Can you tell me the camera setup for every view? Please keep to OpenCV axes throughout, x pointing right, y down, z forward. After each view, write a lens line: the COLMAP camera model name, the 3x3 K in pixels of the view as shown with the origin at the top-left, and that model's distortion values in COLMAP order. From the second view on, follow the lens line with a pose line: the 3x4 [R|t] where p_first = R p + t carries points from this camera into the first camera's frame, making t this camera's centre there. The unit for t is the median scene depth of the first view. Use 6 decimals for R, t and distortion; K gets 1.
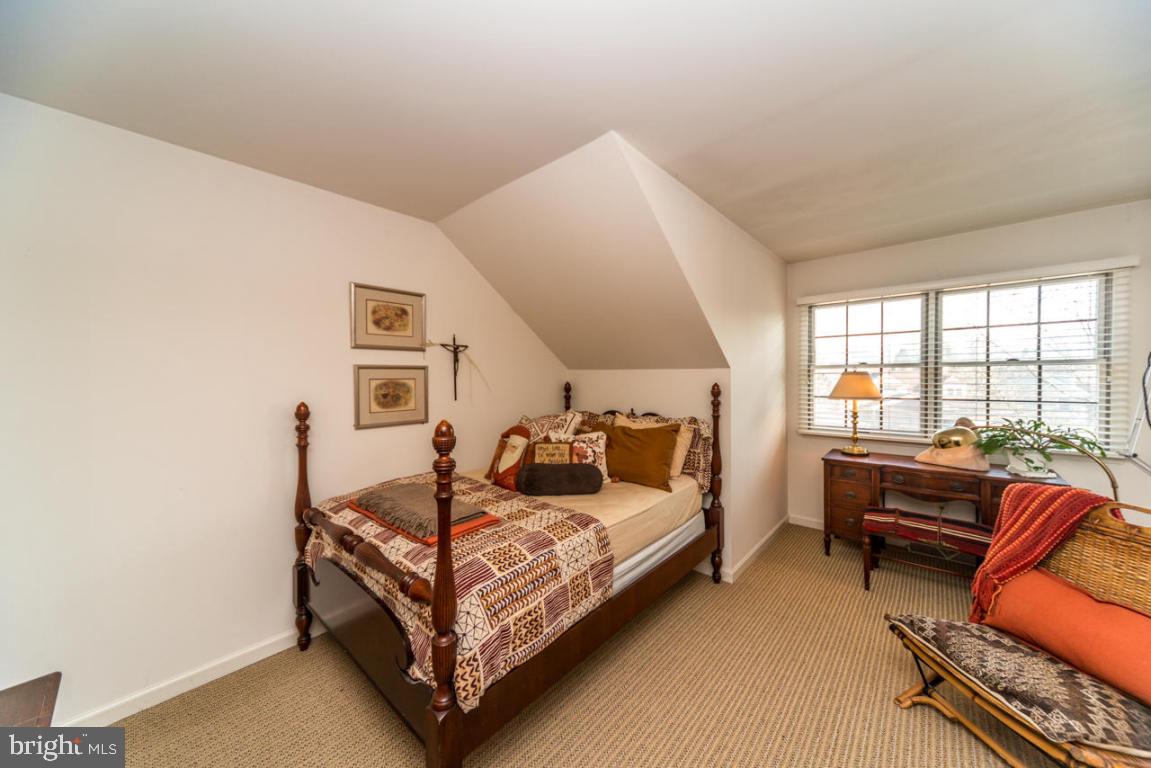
lens RADIAL K [[397.6, 0, 578.0], [0, 397.6, 383.9], [0, 0, 1]] dist [-0.000095, 0.000010]
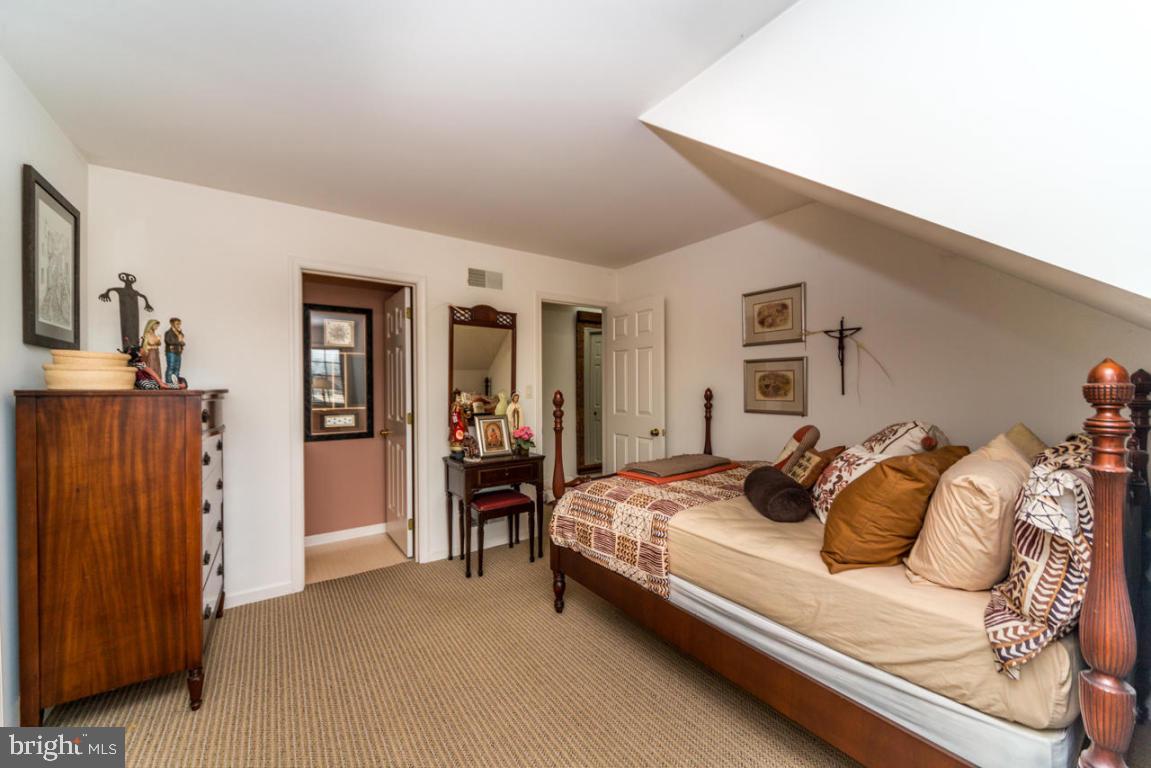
lens RADIAL K [[439.3, 0, 577.1], [0, 439.3, 384.0], [0, 0, 1]] dist [0.000289, 0.000002]
pose [[-0.237741, 0.004753, -0.971317, 0.887798], [-0.011809, 0.999900, 0.007784, 0.021824], [0.971257, 0.013321, -0.237661, 0.816038]]
